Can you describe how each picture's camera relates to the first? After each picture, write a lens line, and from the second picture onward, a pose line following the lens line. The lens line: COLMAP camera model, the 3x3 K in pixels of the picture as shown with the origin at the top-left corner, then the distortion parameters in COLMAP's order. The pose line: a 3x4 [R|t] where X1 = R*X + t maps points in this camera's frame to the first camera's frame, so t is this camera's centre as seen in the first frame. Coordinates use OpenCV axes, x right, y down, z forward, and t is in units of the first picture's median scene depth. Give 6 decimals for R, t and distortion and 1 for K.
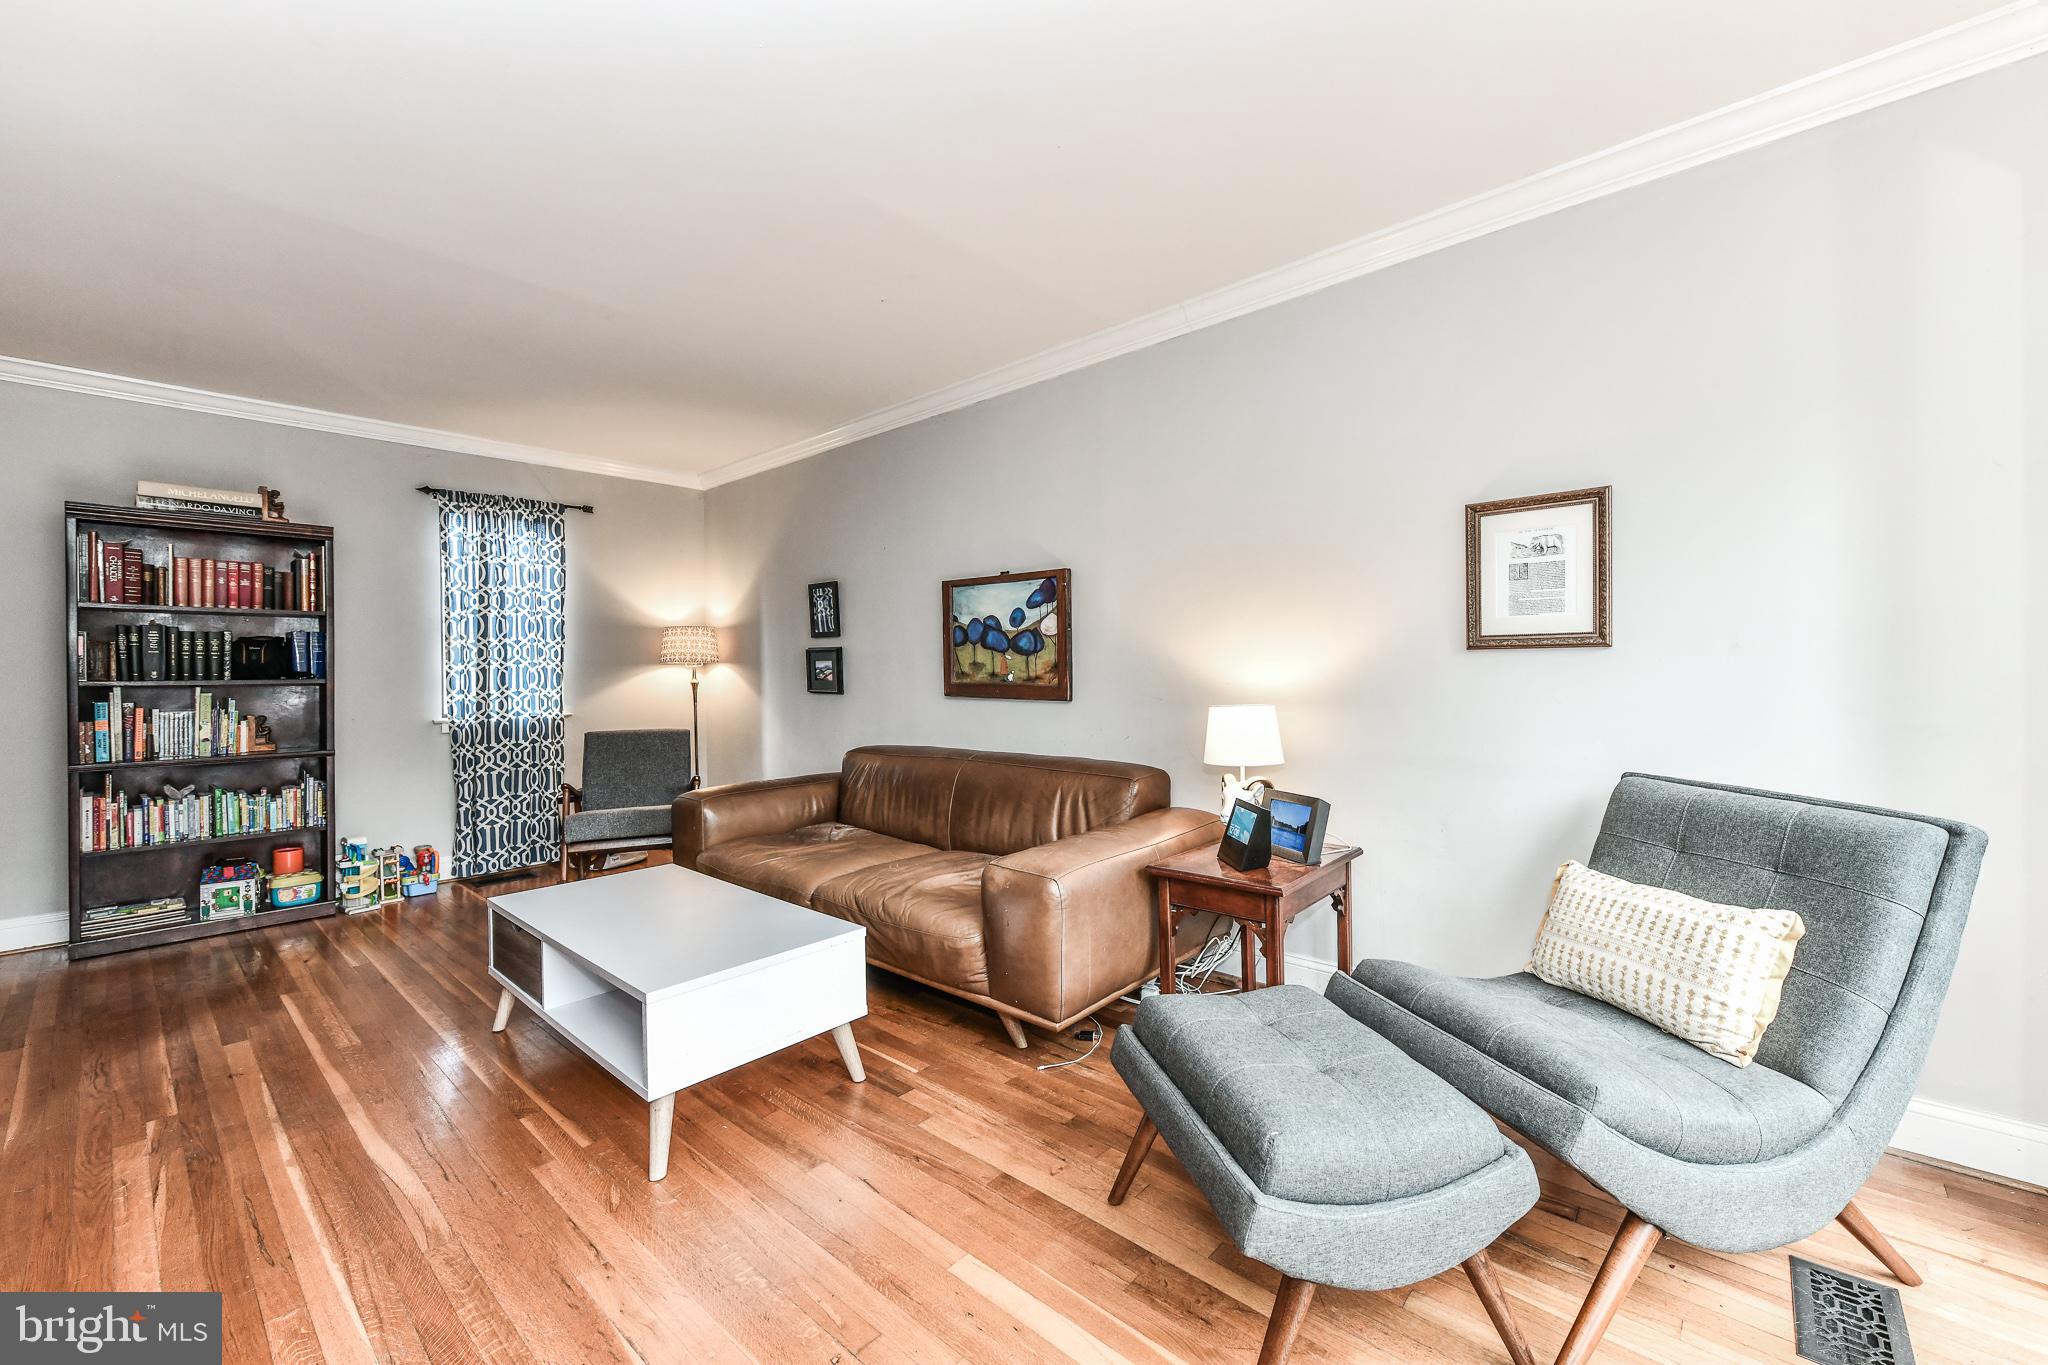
lens RADIAL K [[800.3, 0, 1026.3], [0, 800.3, 669.9], [0, 0, 1]] dist [-0.000029, -0.000585]
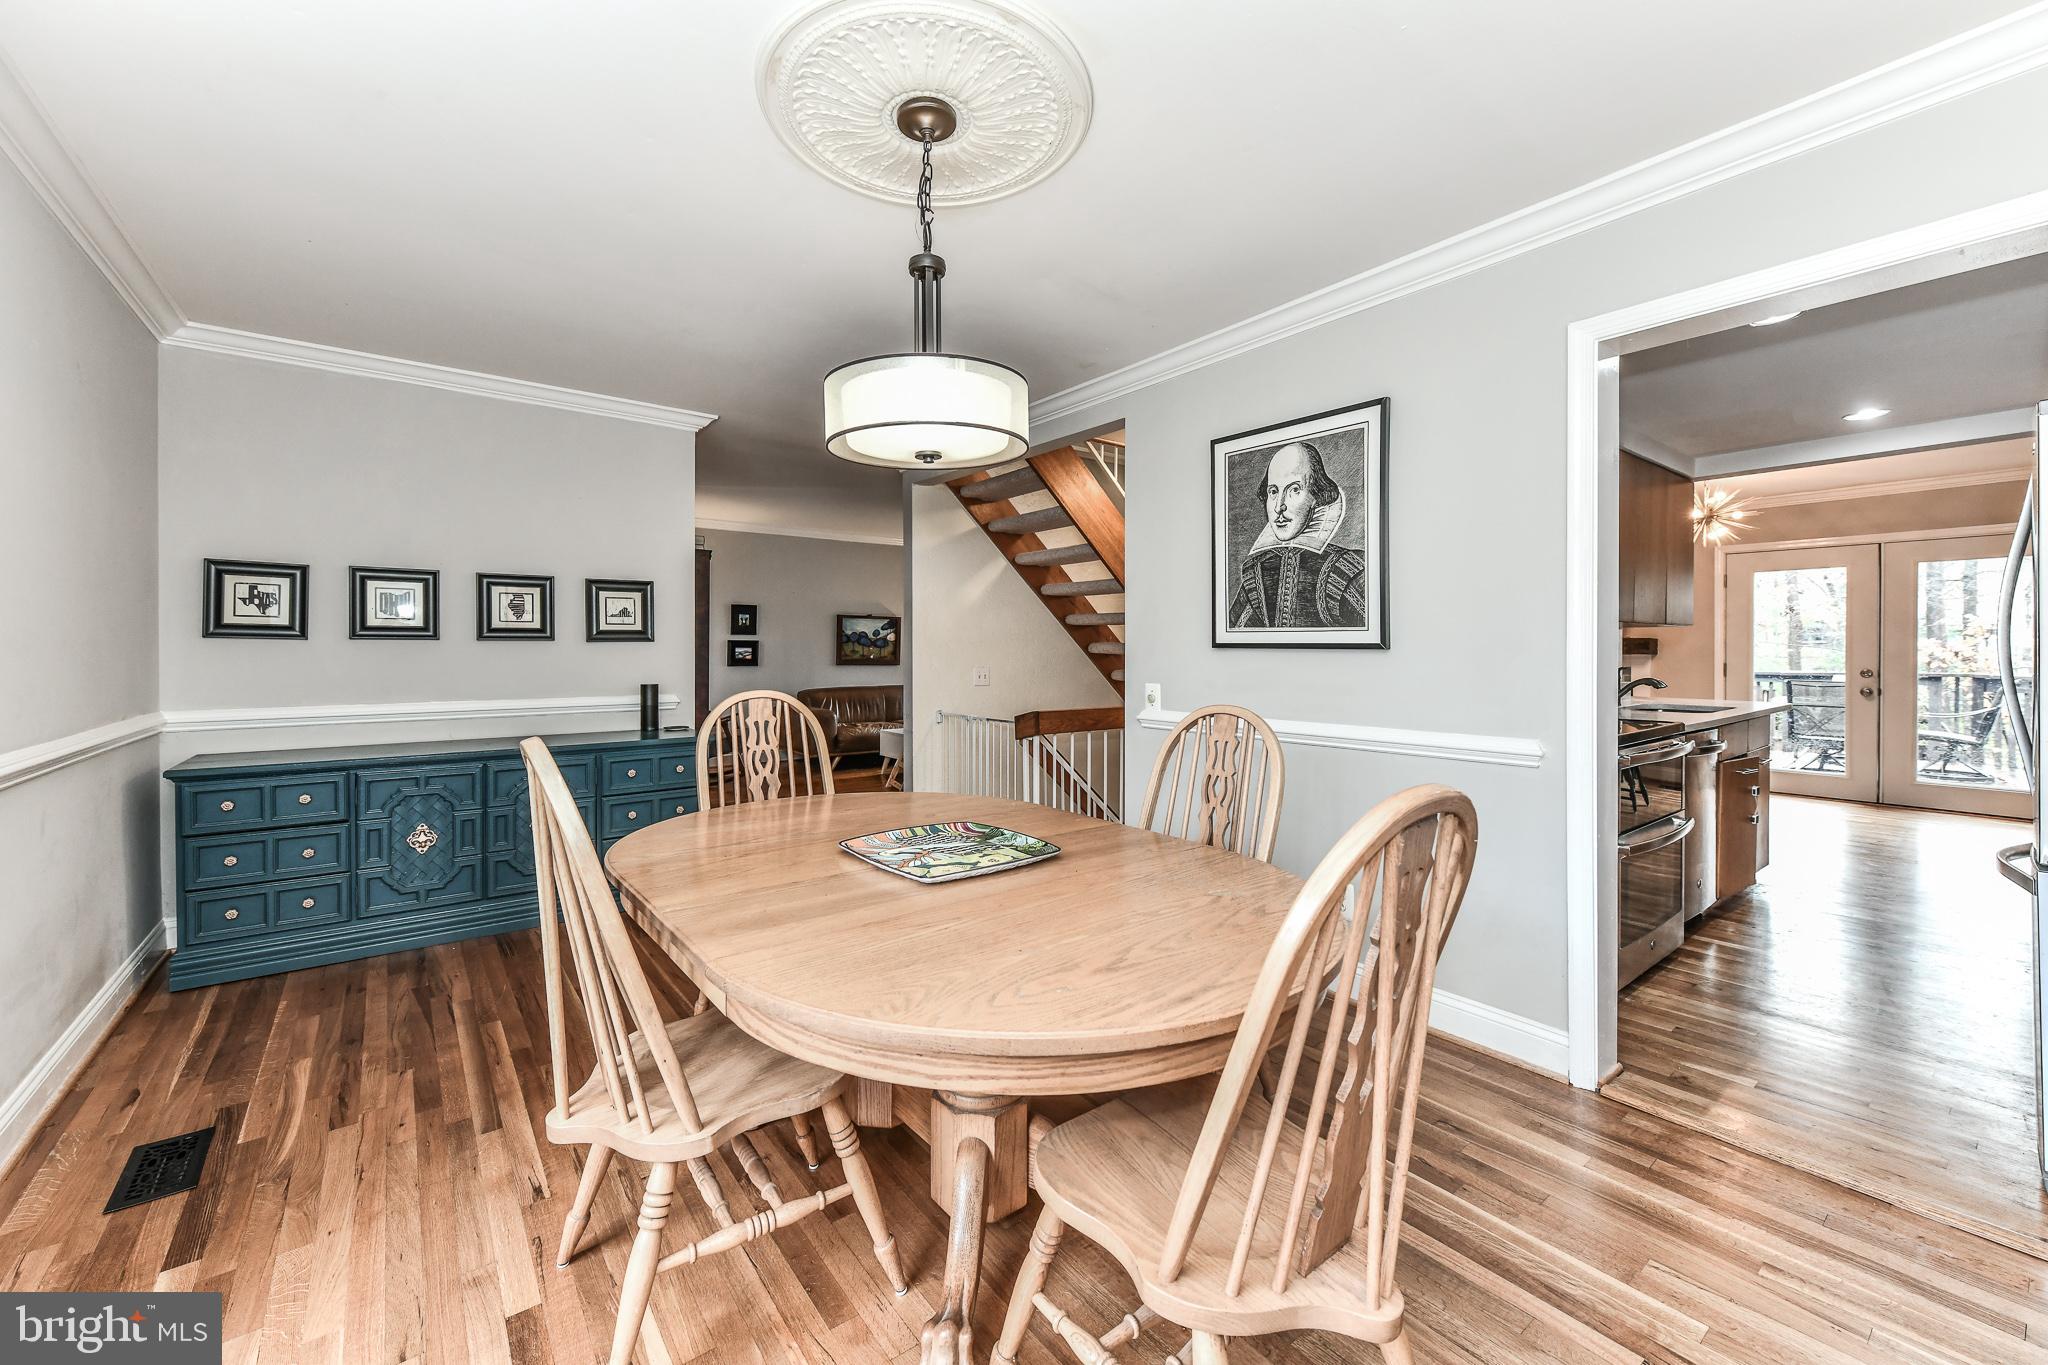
lens RADIAL K [[811.3, 0, 1015.3], [0, 811.3, 648.9], [0, 0, 1]] dist [0.001889, 0.000111]
pose [[0.198078, 0.009653, 0.980139, -2.378148], [-0.005009, 0.999948, -0.008836, 0.004605], [-0.980173, -0.003159, 0.198117, 0.052168]]
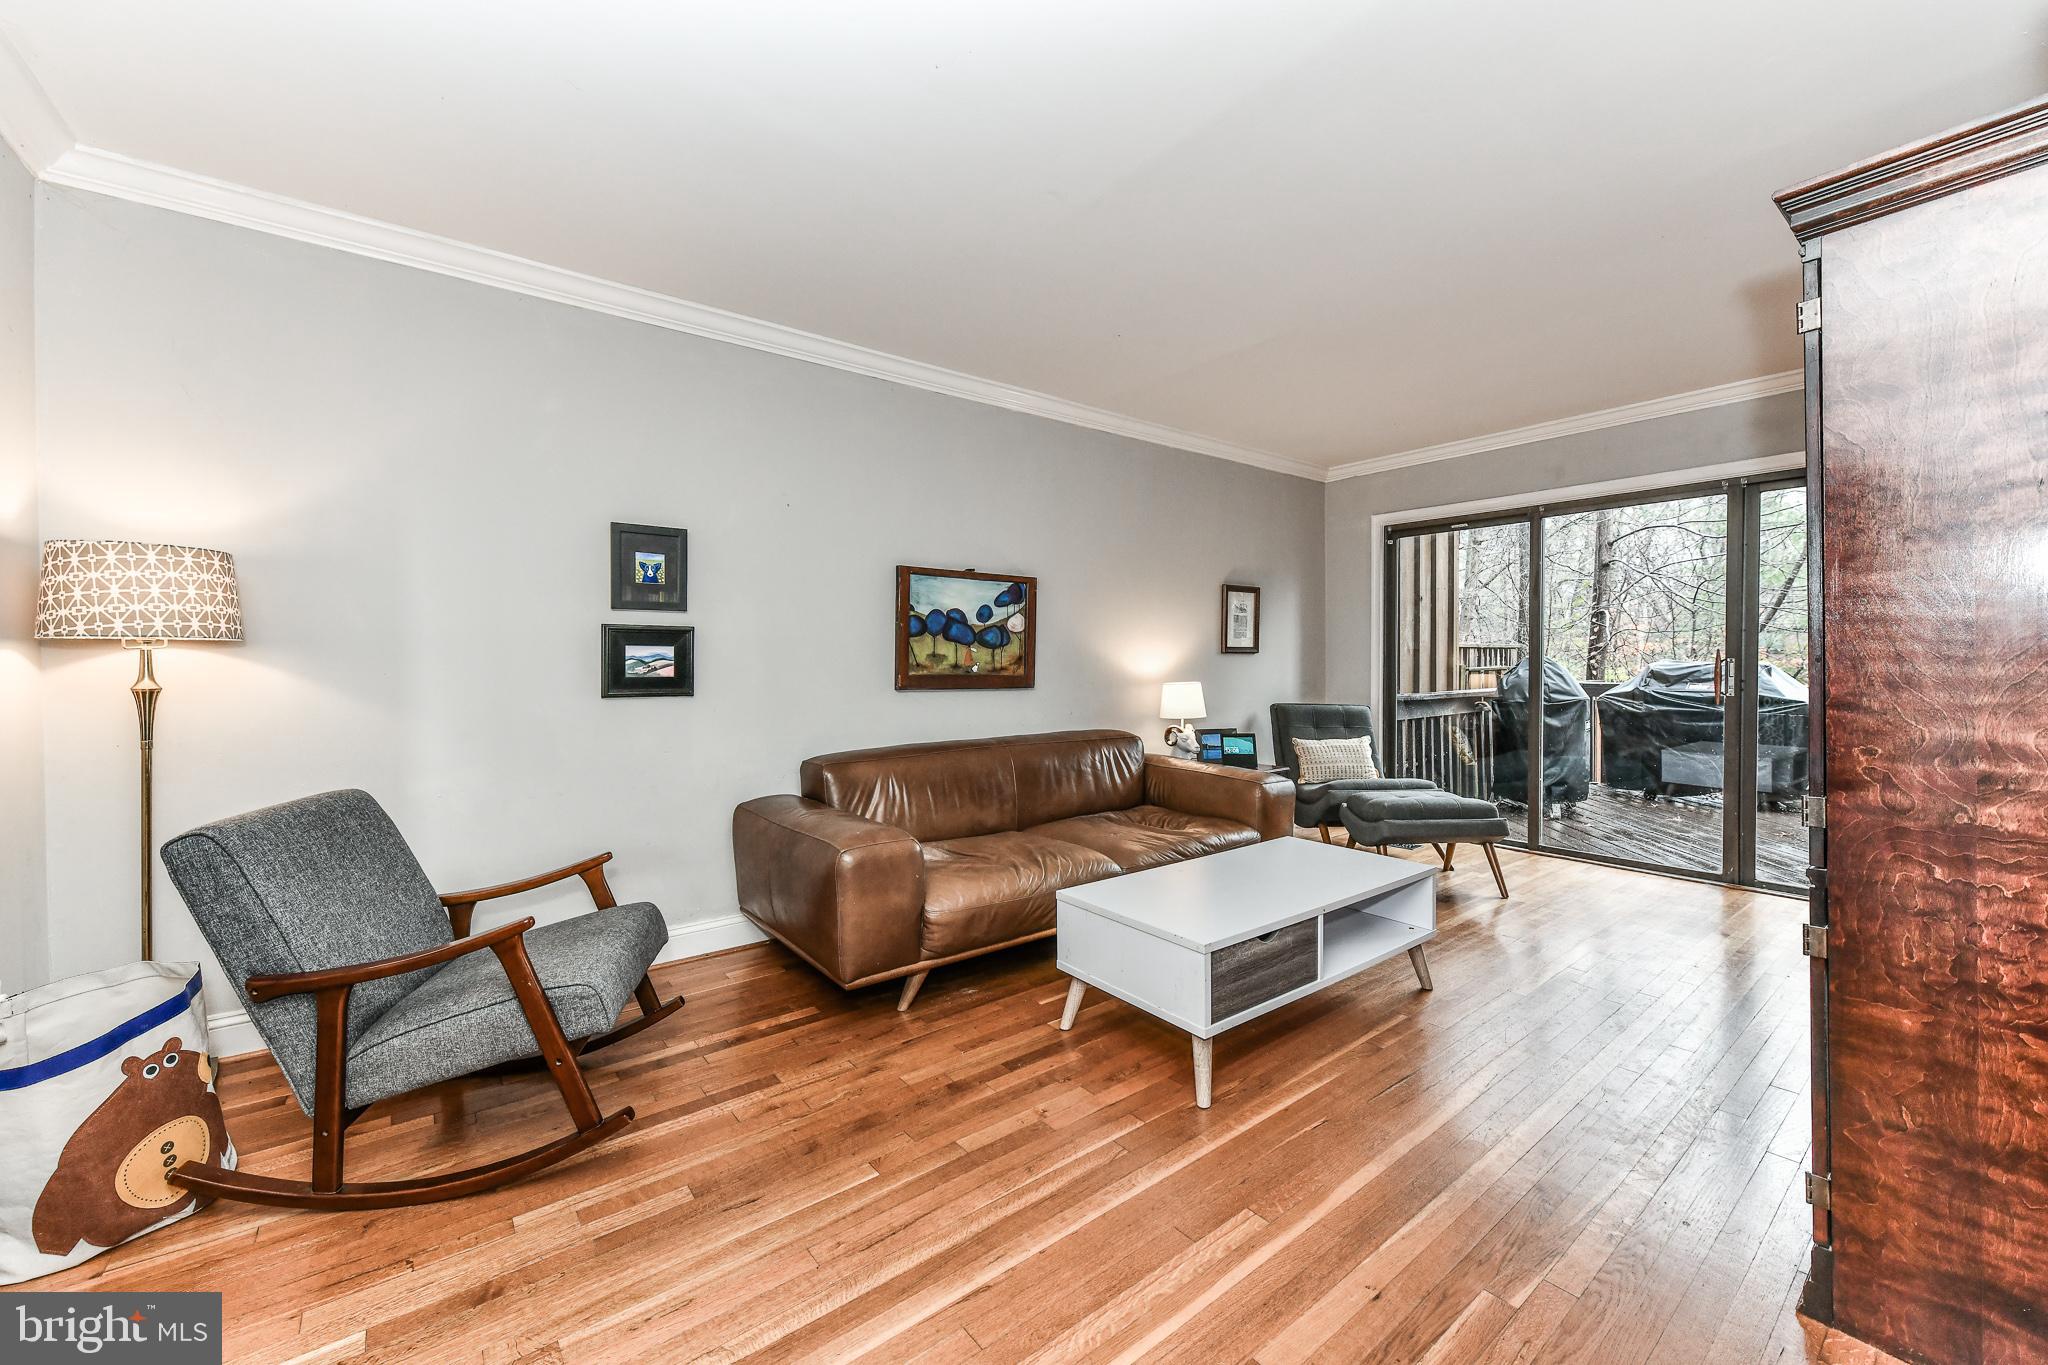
lens RADIAL K [[800.3, 0, 1026.3], [0, 800.3, 669.9], [0, 0, 1]] dist [-0.000029, -0.000585]
pose [[0.186320, -0.000619, 0.982489, -1.035740], [0.002176, 0.999998, 0.000218, 0.010640], [-0.982487, 0.002098, 0.186321, 0.718584]]
